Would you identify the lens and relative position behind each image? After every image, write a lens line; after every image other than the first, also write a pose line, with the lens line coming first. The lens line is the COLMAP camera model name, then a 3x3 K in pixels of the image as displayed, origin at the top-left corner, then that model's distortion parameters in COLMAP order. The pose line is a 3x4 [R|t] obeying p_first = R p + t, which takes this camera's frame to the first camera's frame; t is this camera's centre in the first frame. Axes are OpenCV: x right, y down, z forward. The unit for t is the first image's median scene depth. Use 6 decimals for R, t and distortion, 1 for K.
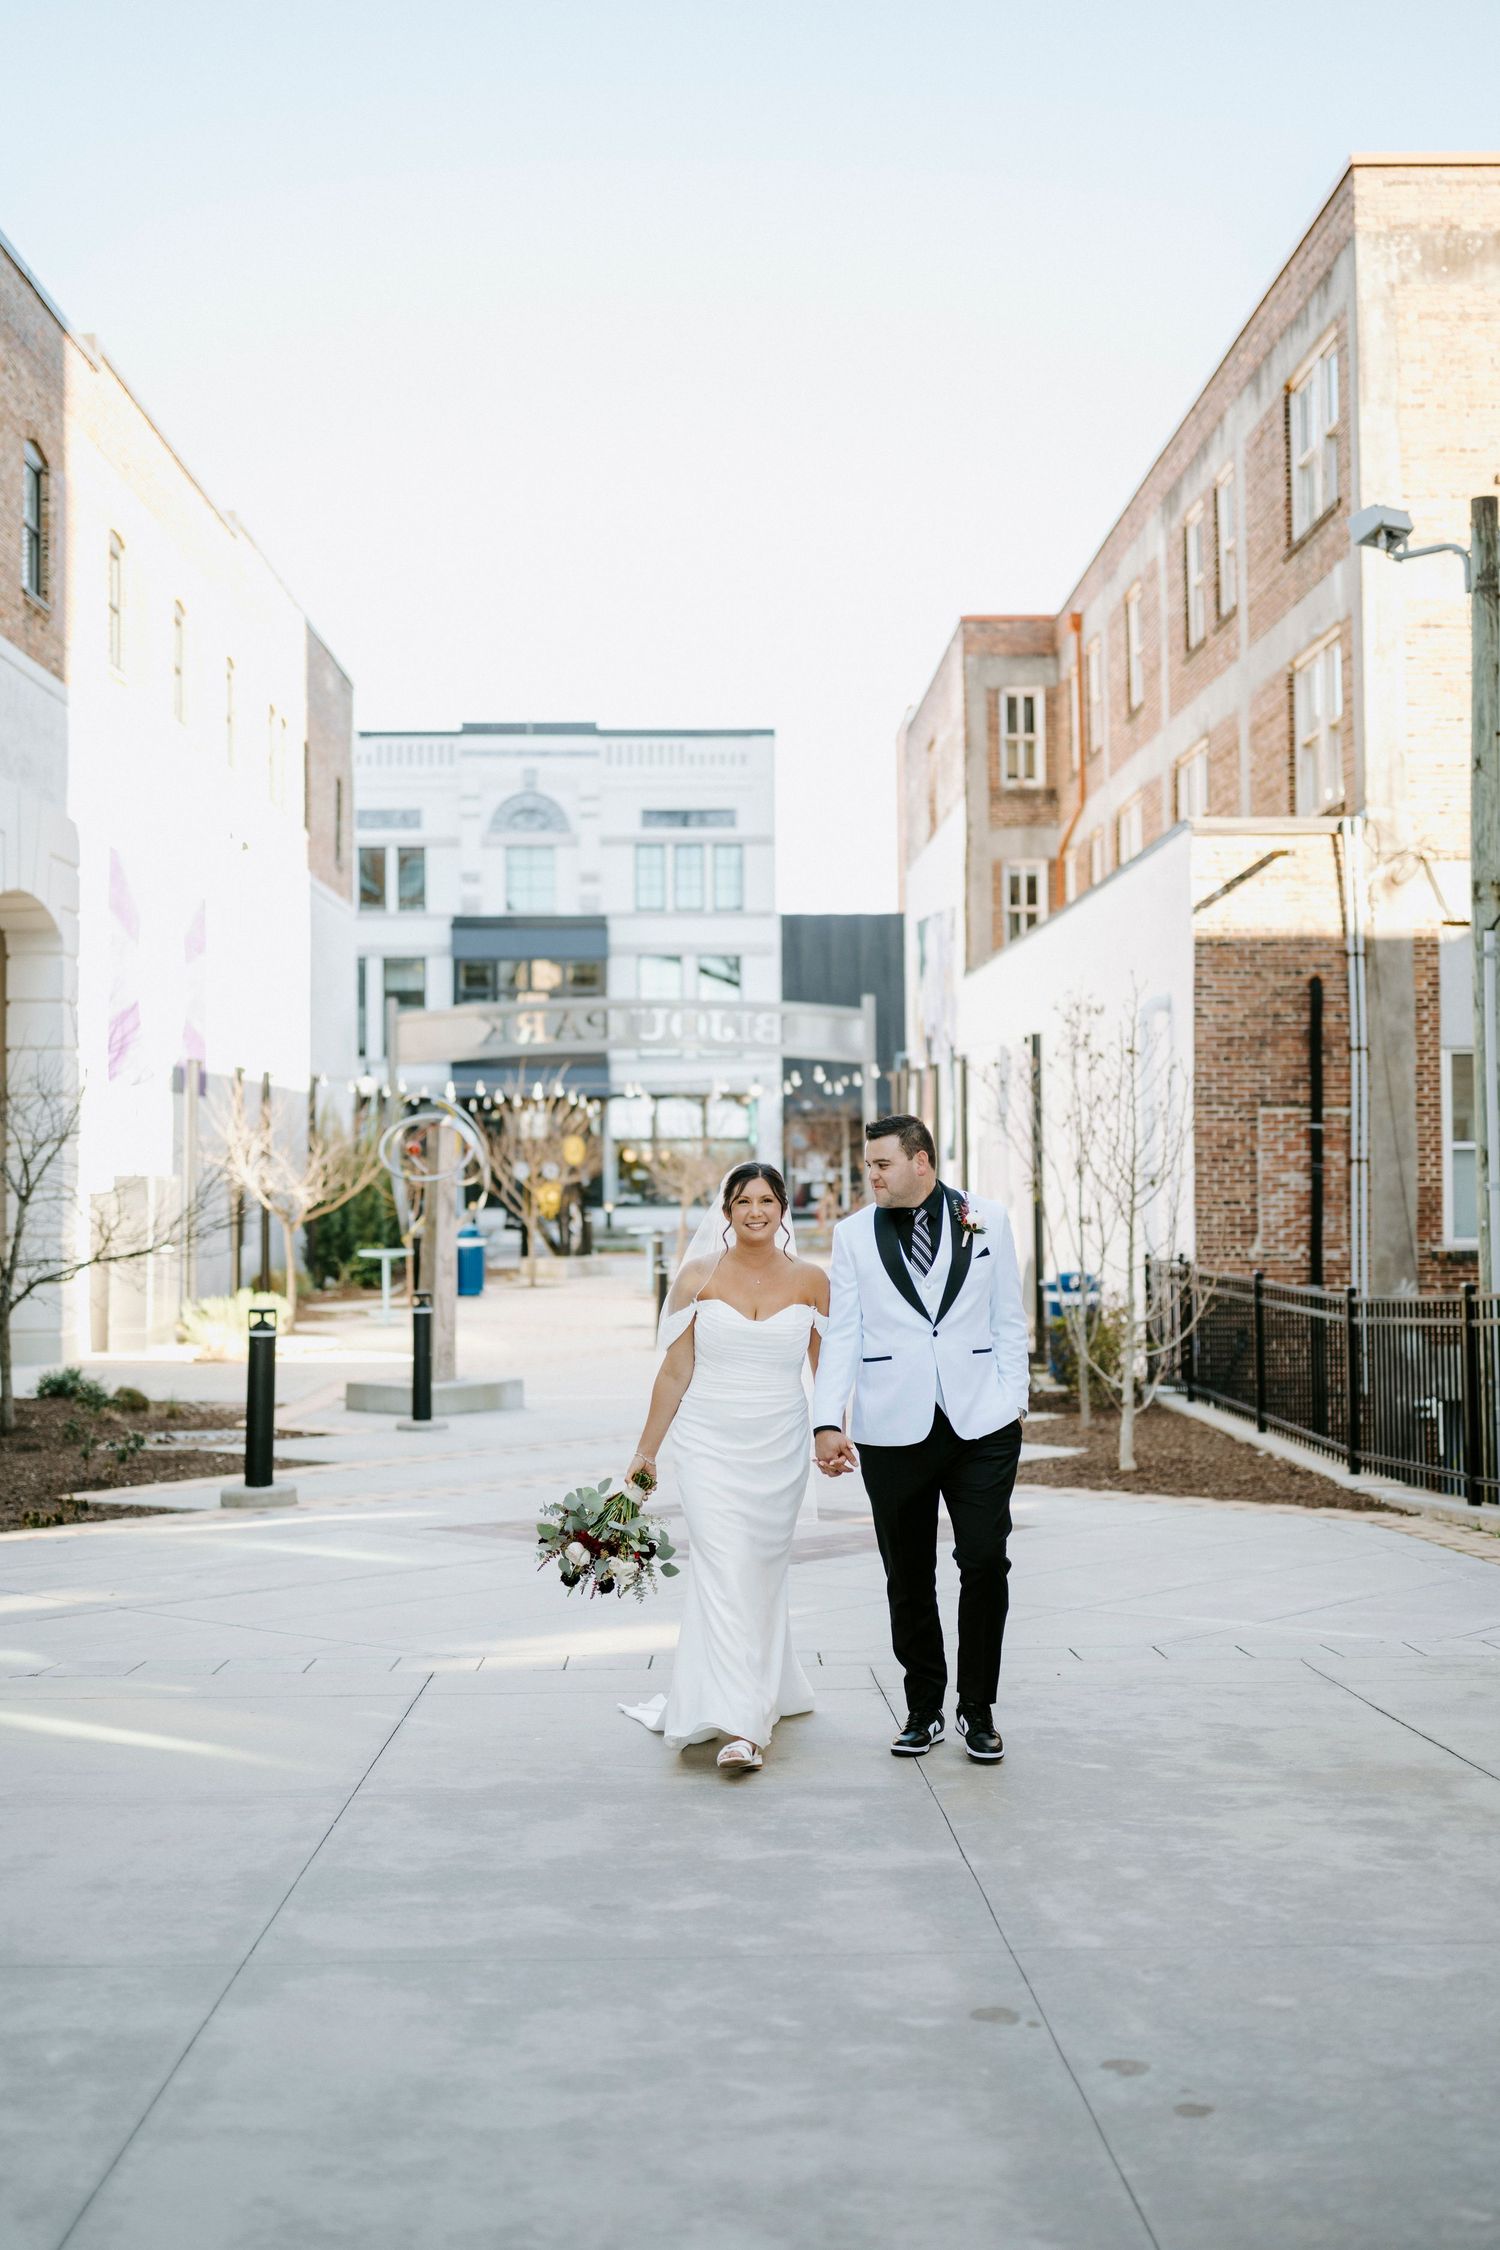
lens RADIAL K [[2145.7, 0, 750.0], [0, 2145.7, 1125.0], [0, 0, 1]] dist [-0.005905, -0.000364]
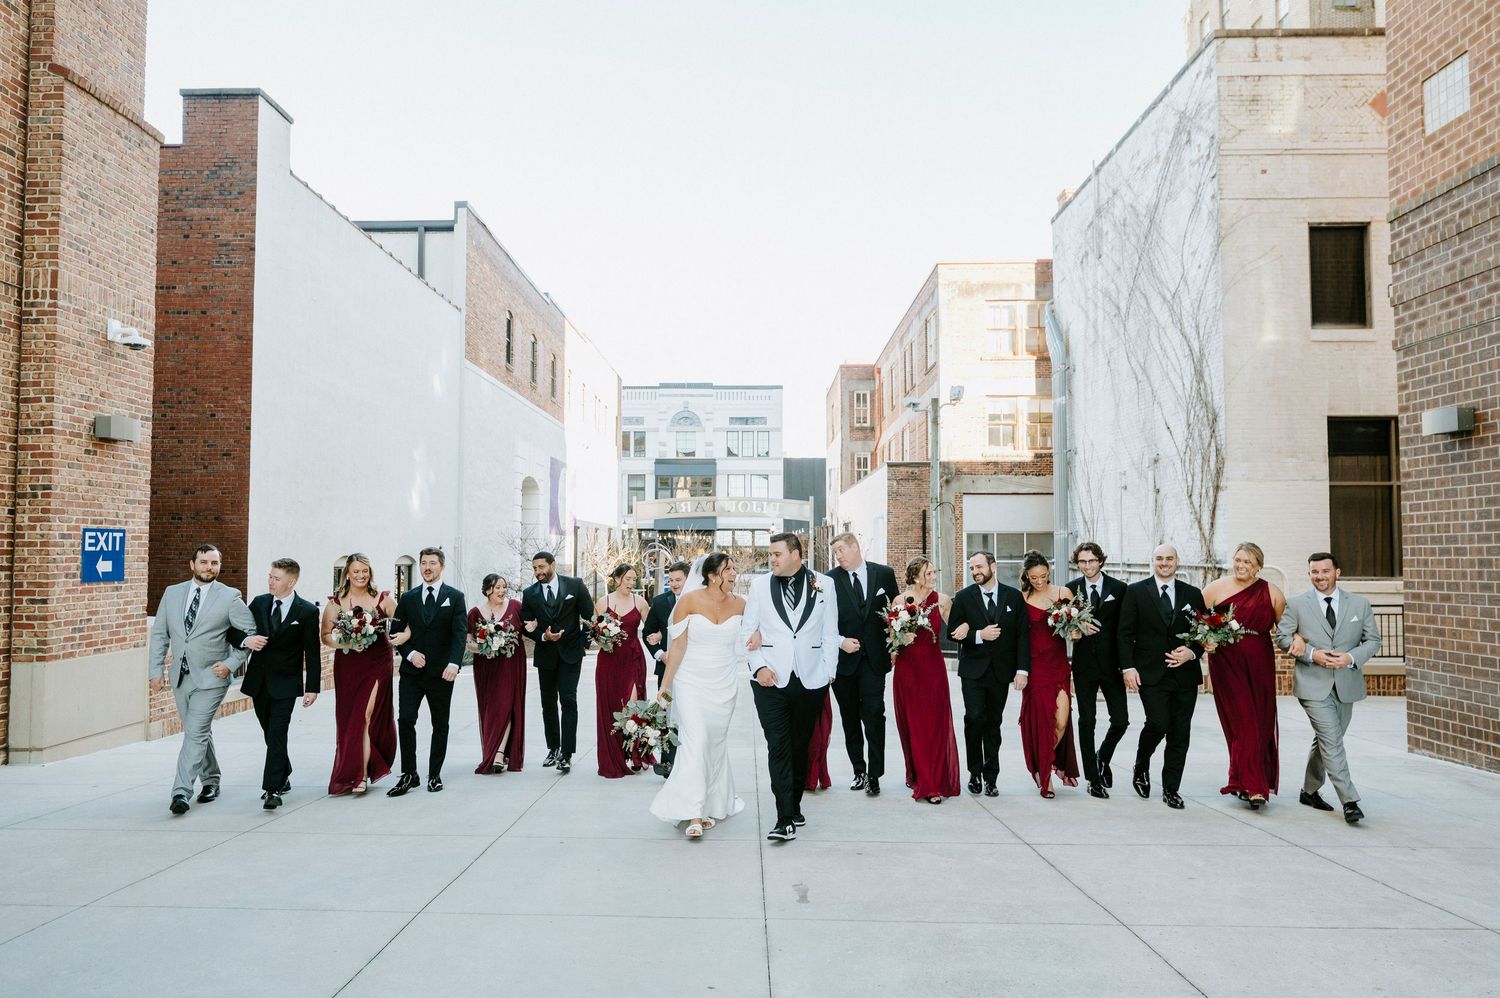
lens RADIAL K [[901.4, 0, 724.4], [0, 901.4, 520.2], [0, 0, 1]] dist [-0.000254, -0.000016]
pose [[0.998301, 0.007265, -0.057815, 0.015426], [-0.008394, 0.999779, -0.019299, -0.009815], [0.057662, 0.019752, 0.998141, -0.165813]]
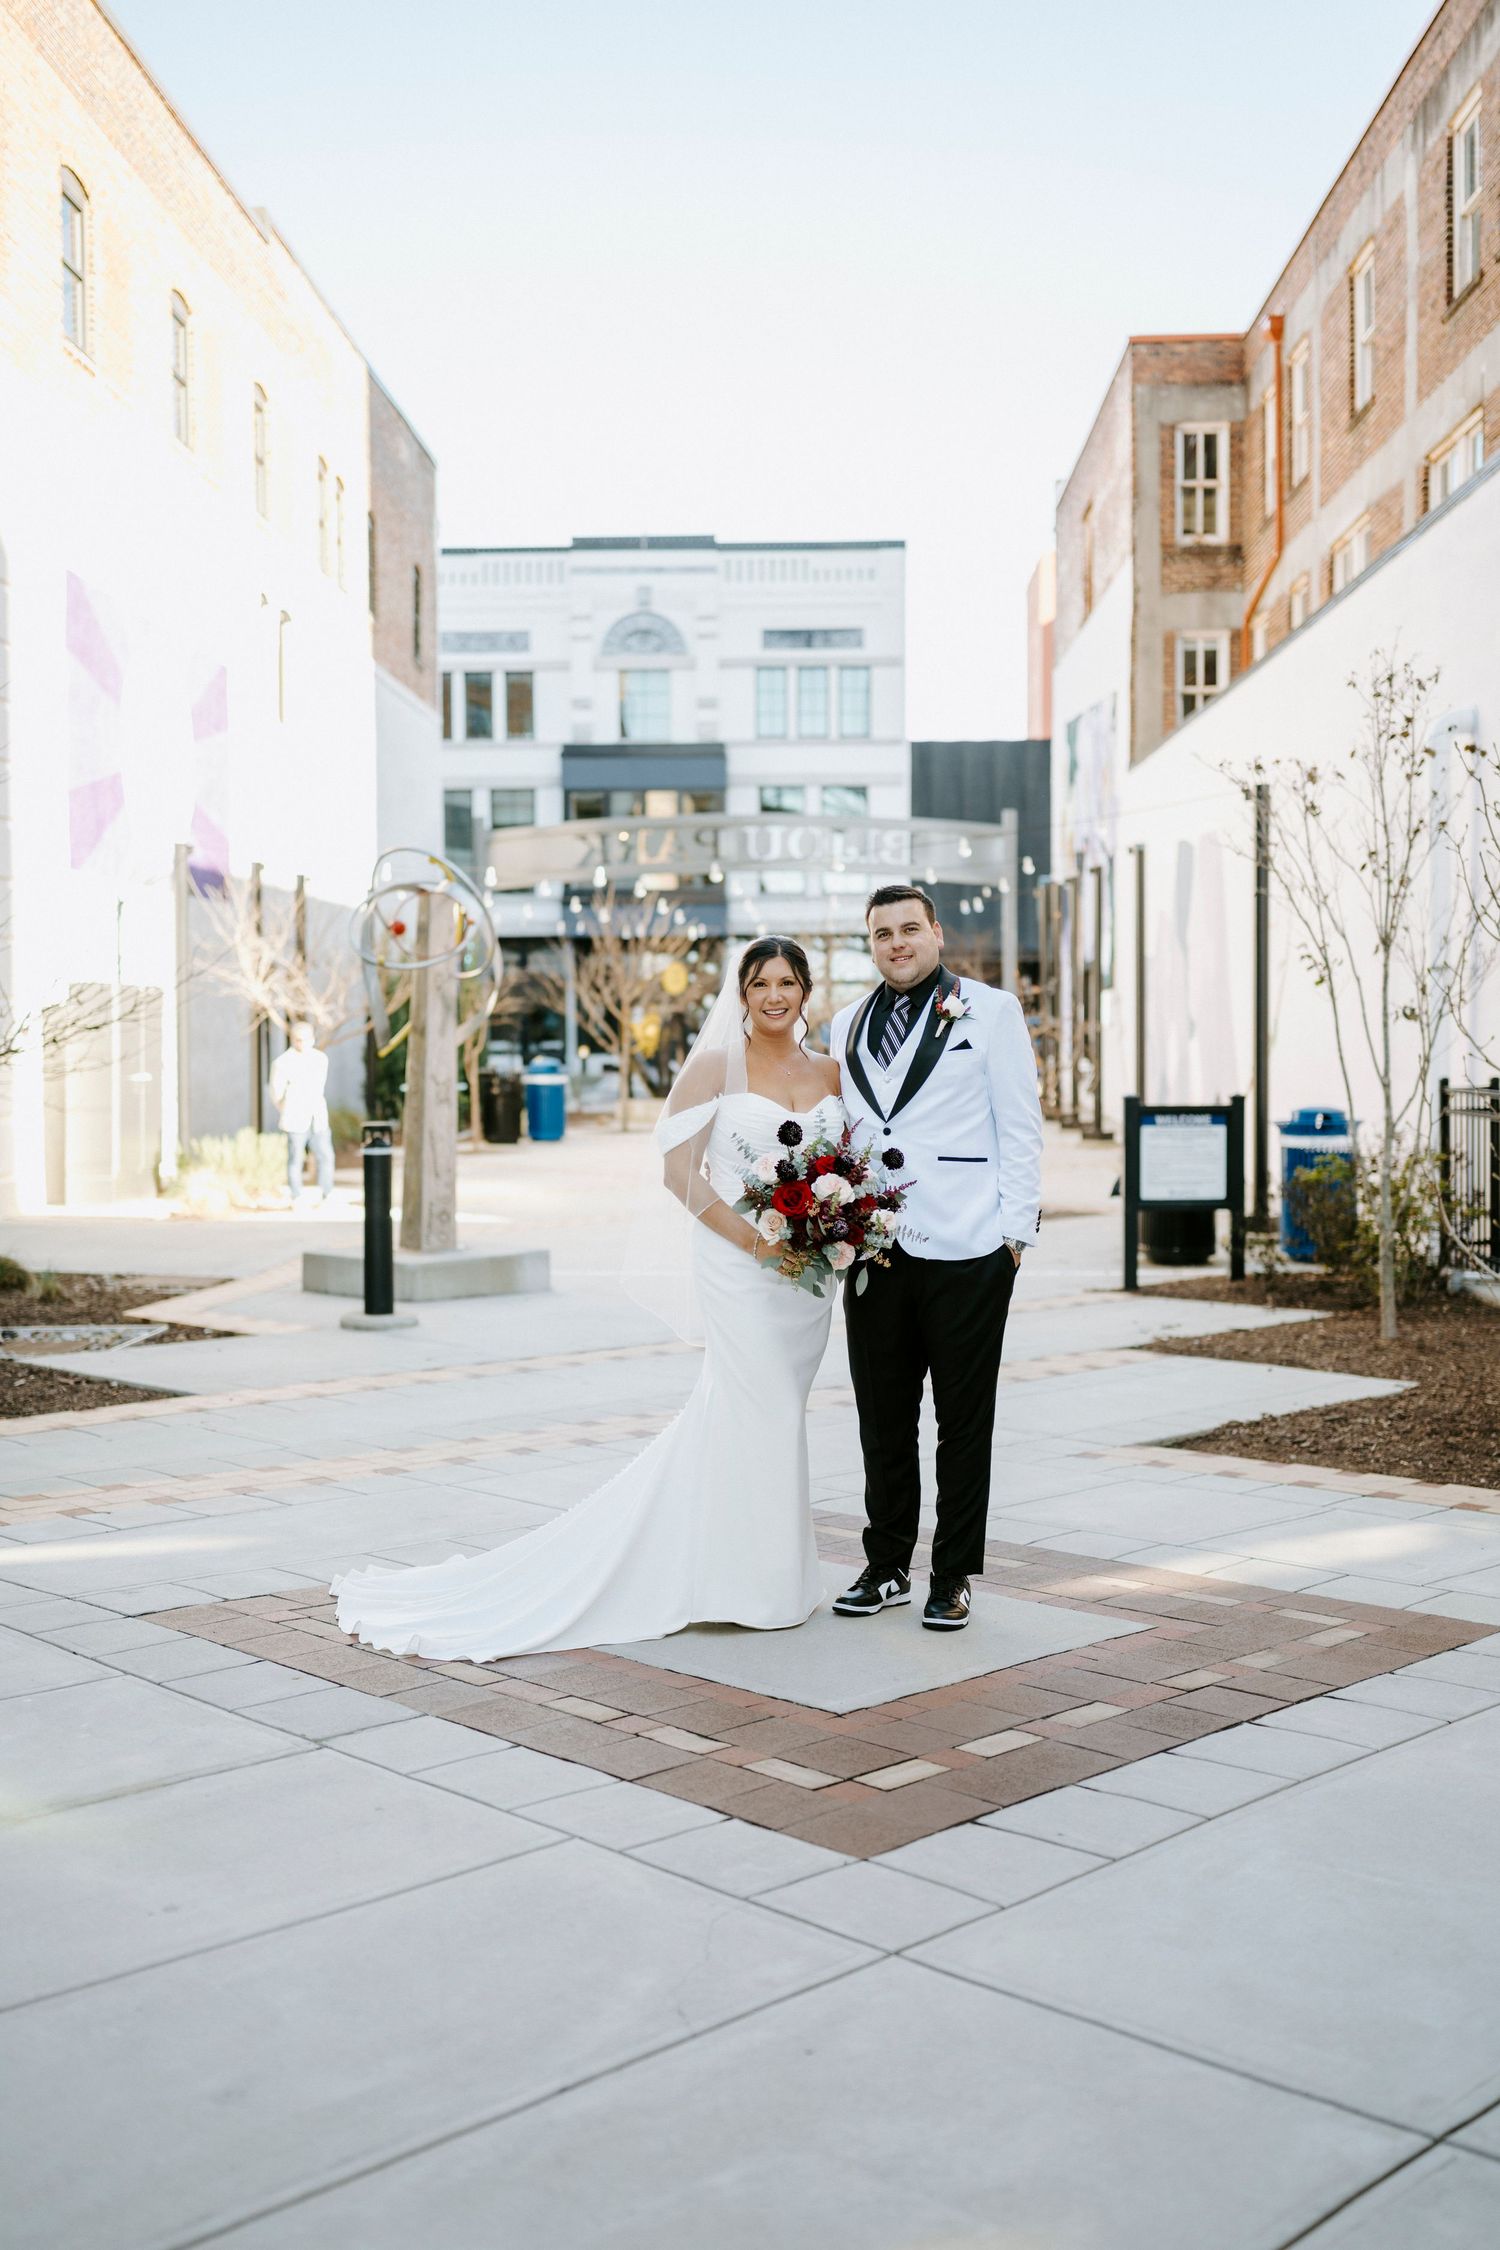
lens RADIAL K [[2145.7, 0, 750.0], [0, 2145.7, 1125.0], [0, 0, 1]] dist [-0.005905, -0.000364]
pose [[0.998252, 0.006081, -0.058789, 0.001012], [-0.002039, 0.997644, 0.068572, 0.011717], [0.059068, -0.068332, 0.995912, 0.124439]]
